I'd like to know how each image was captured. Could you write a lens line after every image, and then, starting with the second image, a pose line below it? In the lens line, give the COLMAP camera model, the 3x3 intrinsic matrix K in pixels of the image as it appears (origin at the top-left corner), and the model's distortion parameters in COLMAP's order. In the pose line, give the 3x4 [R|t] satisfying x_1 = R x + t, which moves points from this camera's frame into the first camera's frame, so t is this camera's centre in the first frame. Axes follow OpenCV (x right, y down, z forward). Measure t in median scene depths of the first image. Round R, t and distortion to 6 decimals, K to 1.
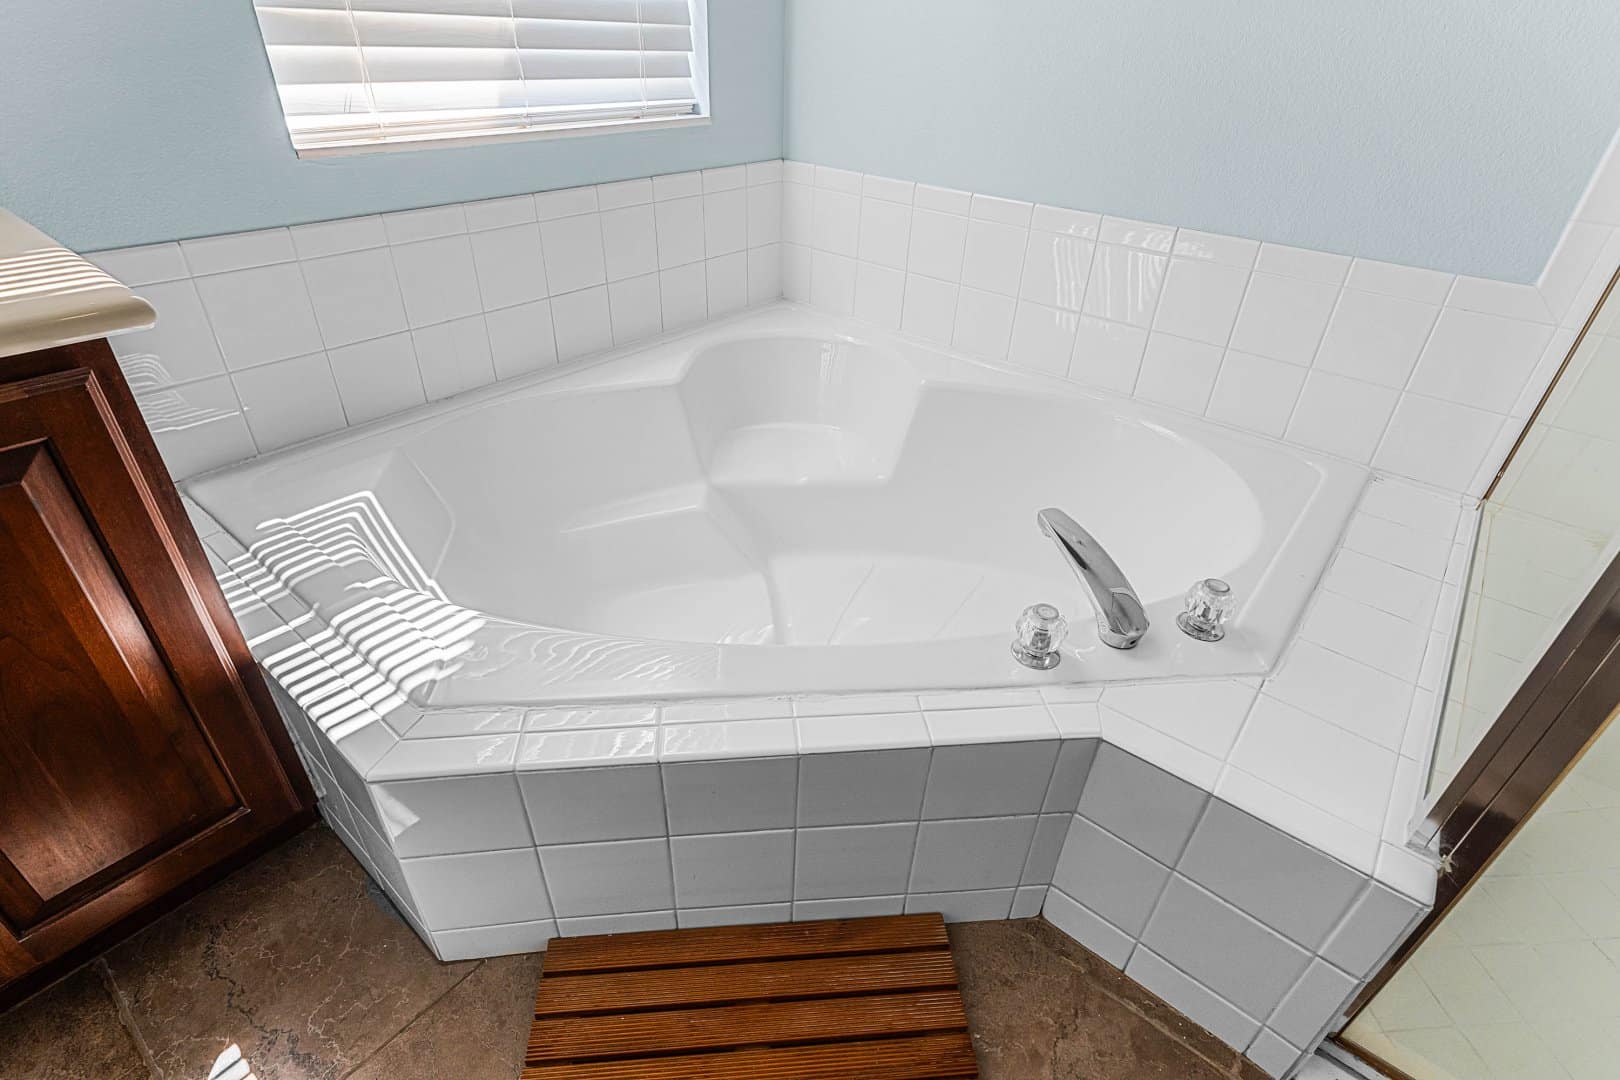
lens RADIAL K [[773.1, 0, 810.0], [0, 773.1, 540.0], [0, 0, 1]] dist [-0.003284, -0.000530]
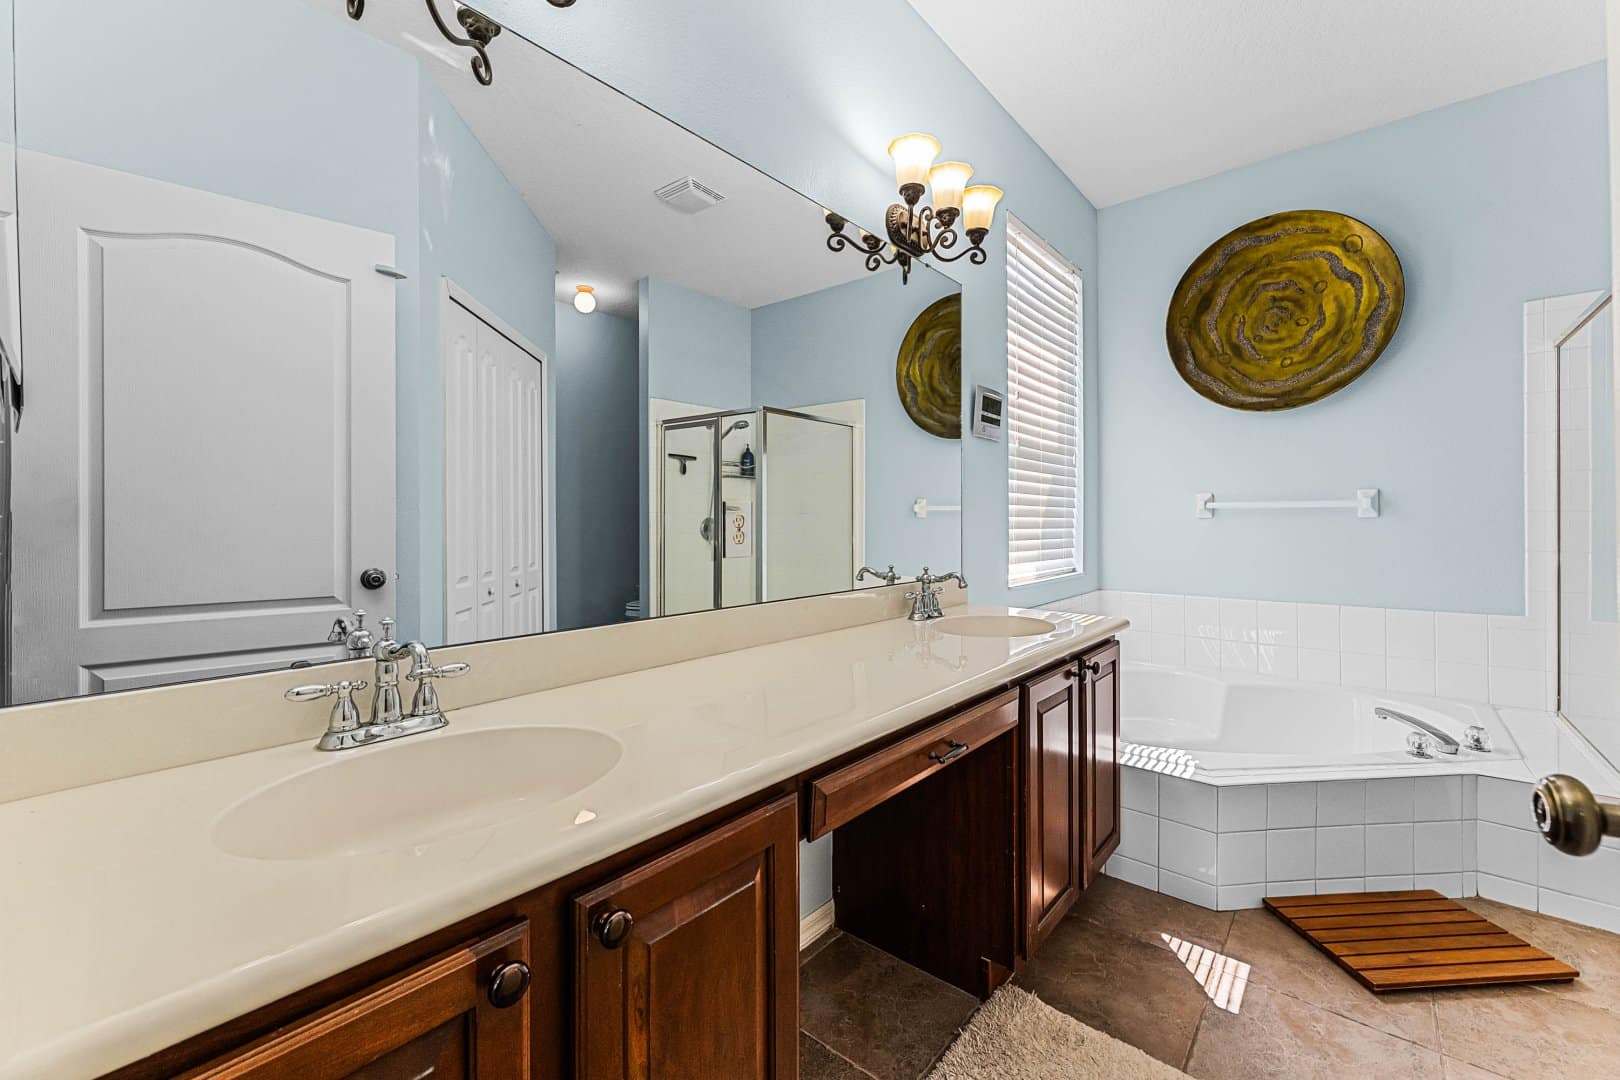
lens RADIAL K [[652.4, 0, 810.0], [0, 652.4, 540.0], [0, 0, 1]] dist [0.000269, -0.000008]
pose [[0.998946, -0.043854, -0.013569, -1.517037], [0.029689, 0.842647, -0.537647, 0.606826], [0.035012, 0.536677, 0.843061, -1.116930]]
